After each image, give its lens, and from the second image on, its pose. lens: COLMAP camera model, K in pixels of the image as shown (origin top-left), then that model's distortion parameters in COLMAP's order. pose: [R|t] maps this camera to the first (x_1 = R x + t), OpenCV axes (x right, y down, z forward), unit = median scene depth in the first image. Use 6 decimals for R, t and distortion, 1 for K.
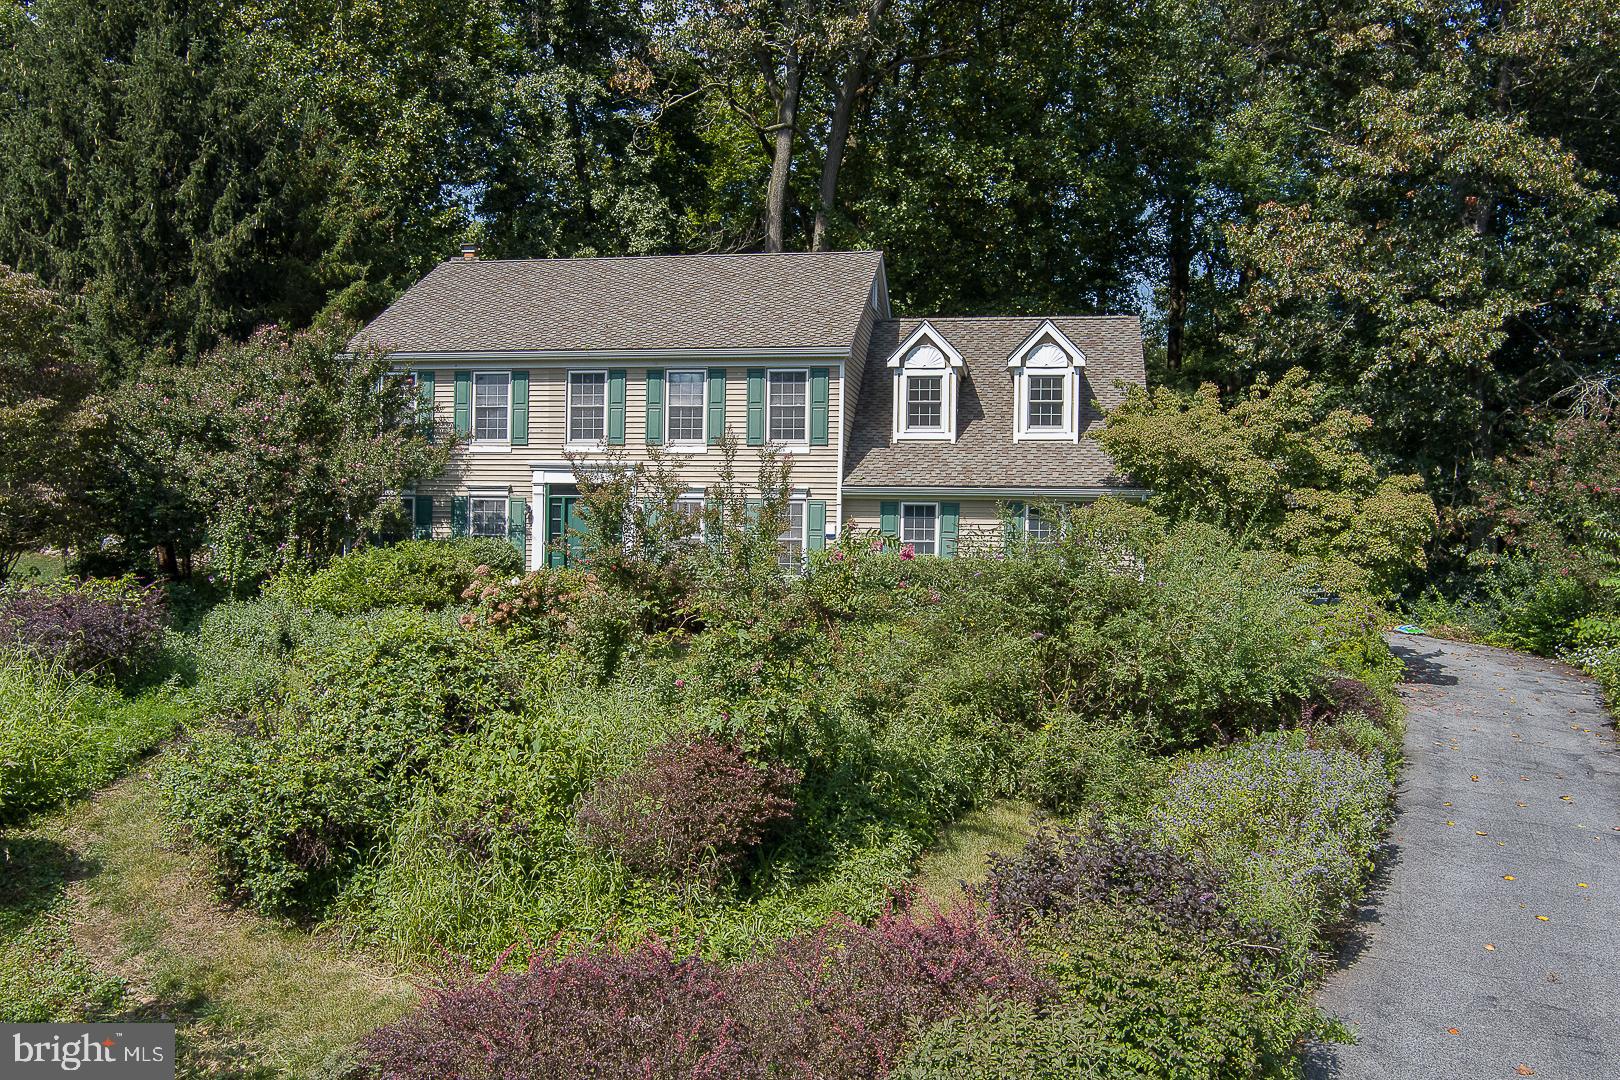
lens RADIAL K [[1304.5, 0, 805.0], [0, 1304.5, 541.3], [0, 0, 1]] dist [-0.081973, 0.032123]
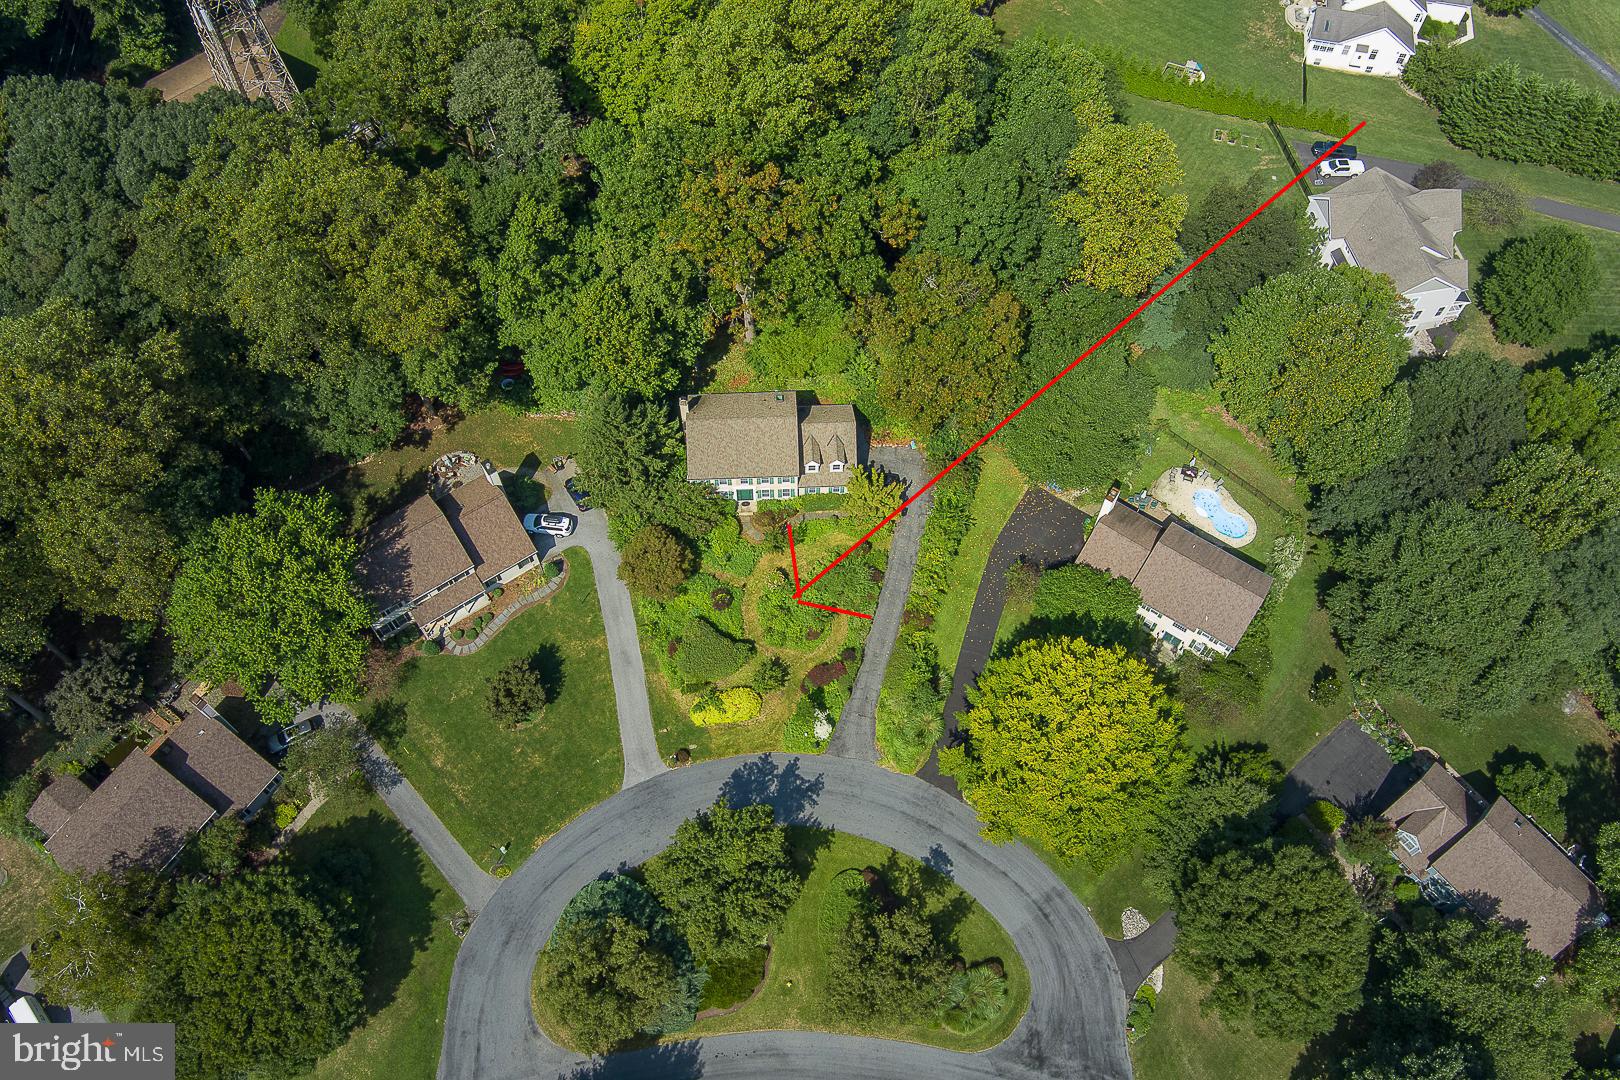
lens RADIAL K [[1304.5, 0, 806.8], [0, 1304.5, 540.1], [0, 0, 1]] dist [-0.081973, 0.032123]
pose [[0.976372, -0.198008, 0.086550, -0.405690], [0.021774, 0.488620, 0.872225, -4.257735], [-0.214998, -0.849732, 0.481386, -1.590200]]
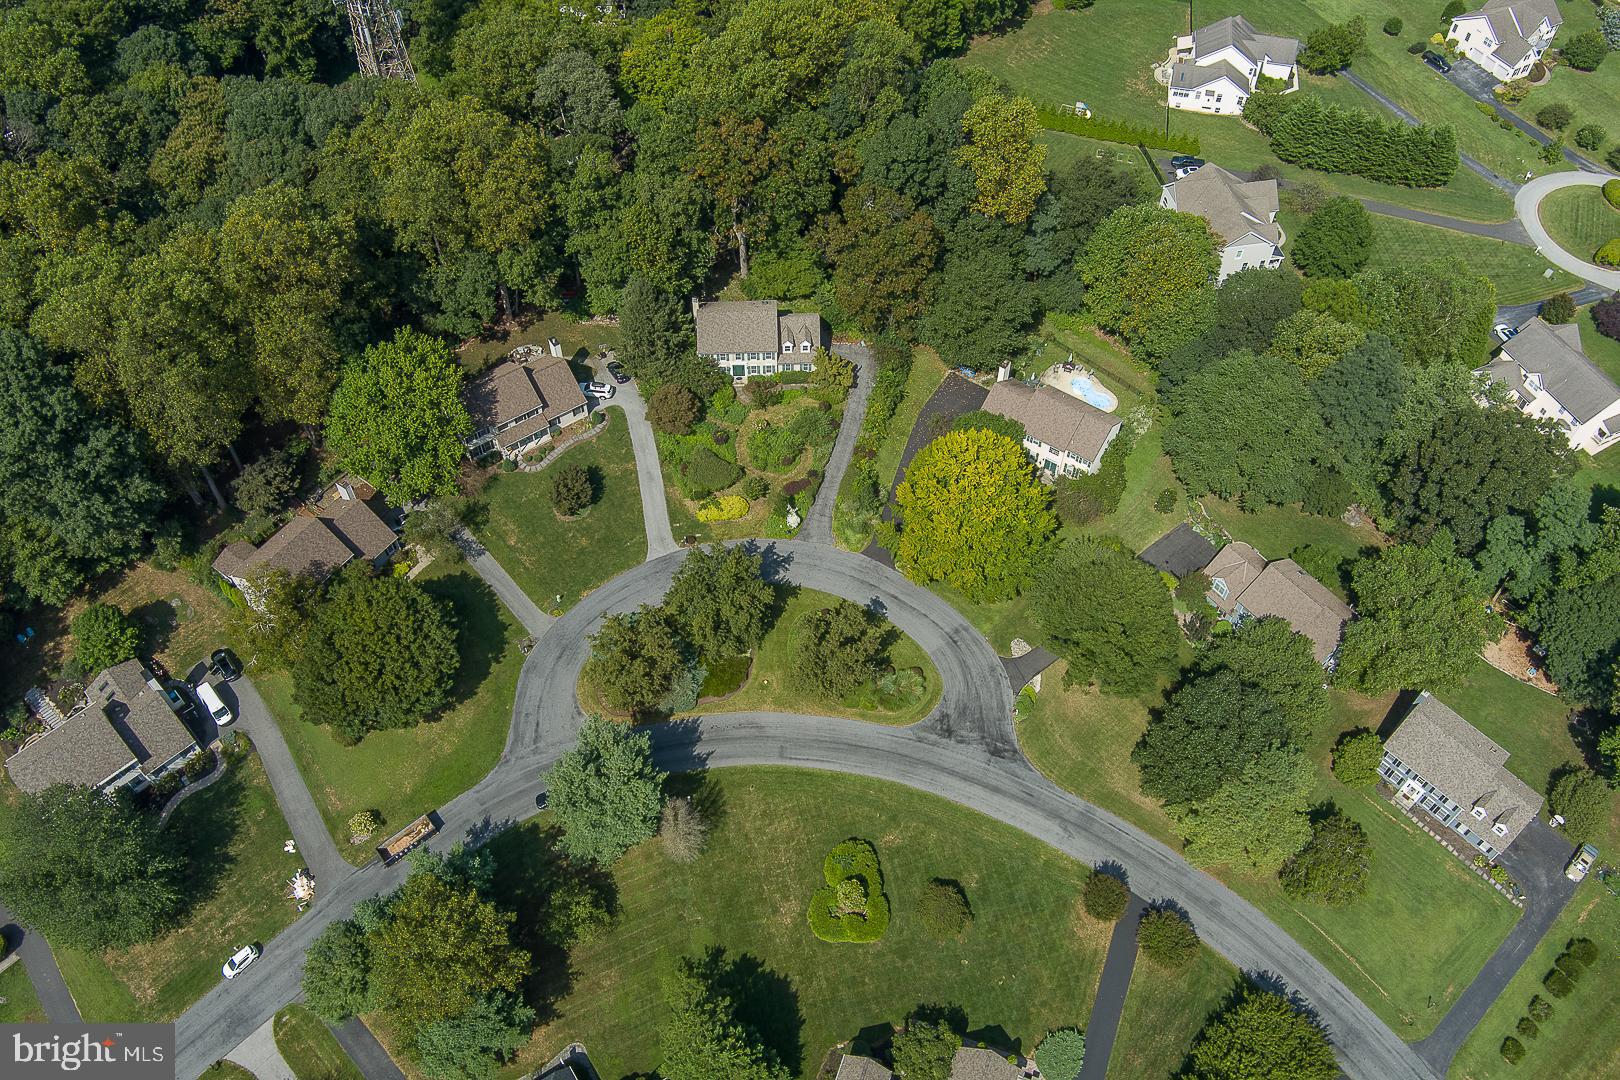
lens RADIAL K [[1304.5, 0, 808.0], [0, 1304.5, 544.3], [0, 0, 1]] dist [-0.081973, 0.032123]
pose [[0.977187, -0.182096, 0.109304, -0.728311], [0.022928, 0.602097, 0.798094, -4.889473], [-0.211141, -0.777380, 0.592536, -3.818666]]
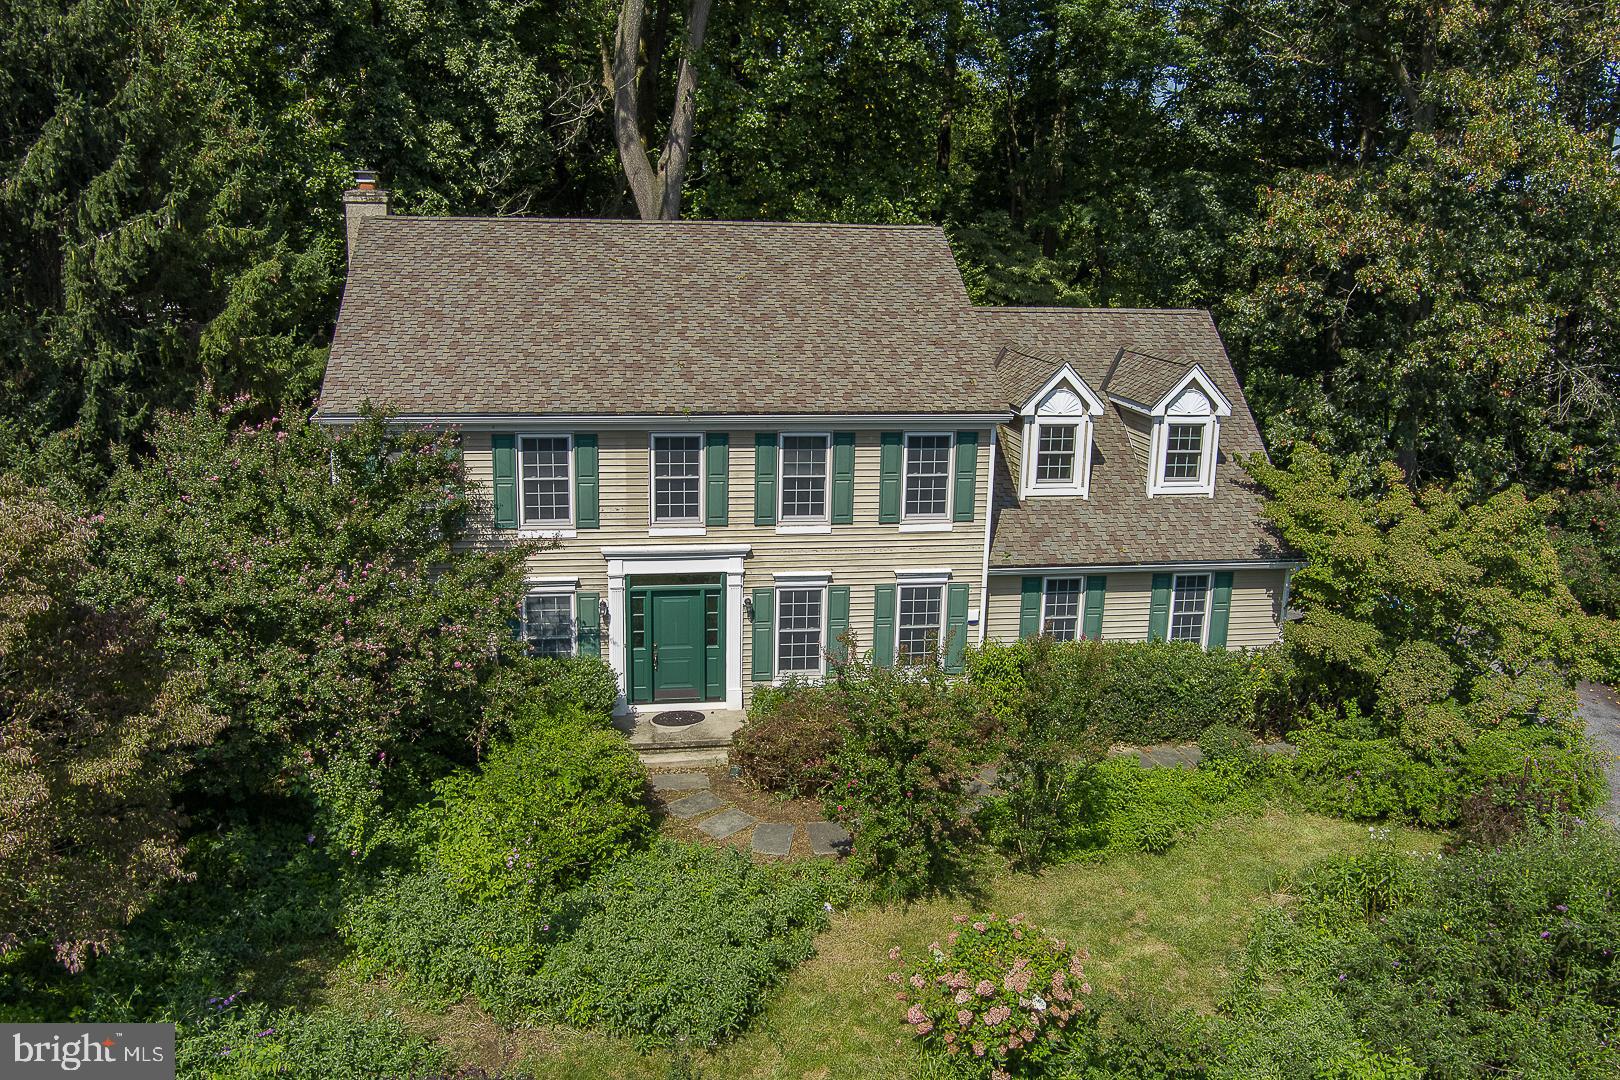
lens RADIAL K [[1304.5, 0, 802.7], [0, 1304.5, 535.8], [0, 0, 1]] dist [-0.081973, 0.032123]
pose [[0.944018, -0.073691, 0.321558, -0.354190], [-0.004059, 0.972064, 0.234682, -0.257203], [-0.329869, -0.222849, 0.917347, 0.241532]]
